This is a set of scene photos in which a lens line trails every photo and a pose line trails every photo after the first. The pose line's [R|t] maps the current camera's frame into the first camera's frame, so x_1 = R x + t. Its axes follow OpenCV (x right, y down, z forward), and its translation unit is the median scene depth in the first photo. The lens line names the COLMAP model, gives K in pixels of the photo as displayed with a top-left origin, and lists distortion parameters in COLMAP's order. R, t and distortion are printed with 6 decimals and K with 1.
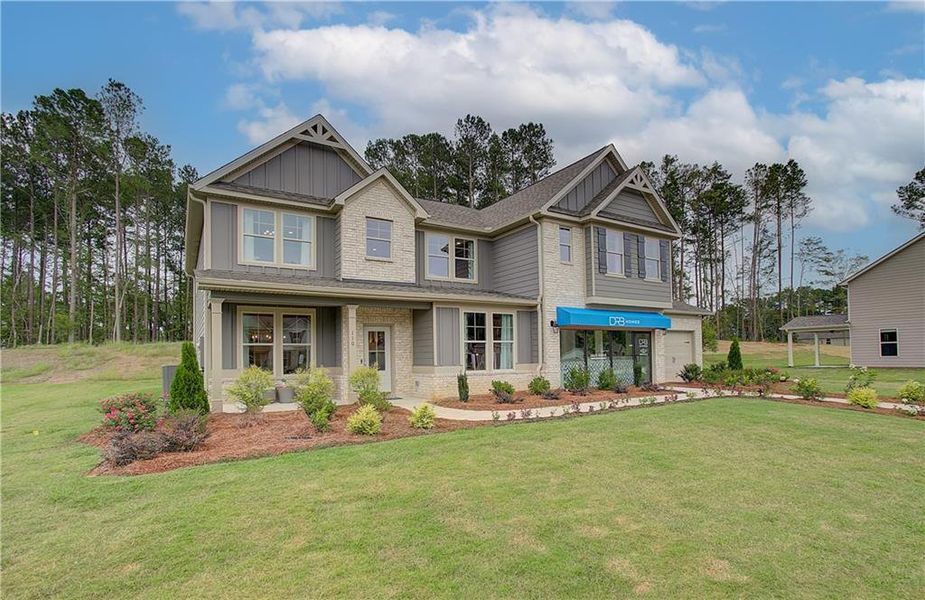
lens RADIAL K [[464.2, 0, 462.5], [0, 464.2, 300.0], [0, 0, 1]] dist [0.002041, 0.000106]
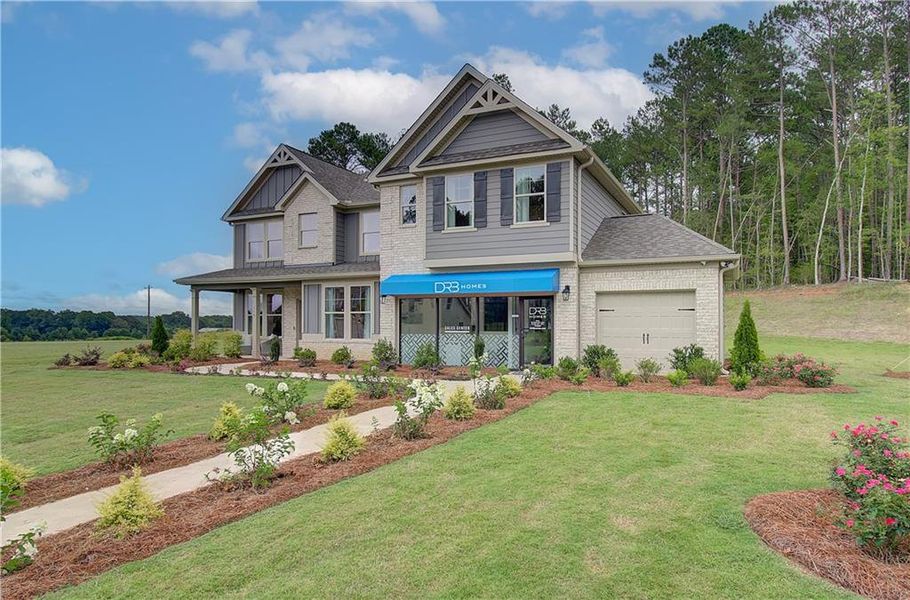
lens RADIAL K [[569.7, 0, 455.0], [0, 569.7, 300.0], [0, 0, 1]] dist [-0.001661, 0.000337]
pose [[0.539377, -0.023949, -0.841724, 1.247160], [0.088997, 0.995618, 0.028701, 0.041797], [0.837348, -0.090392, 0.539145, 0.471120]]
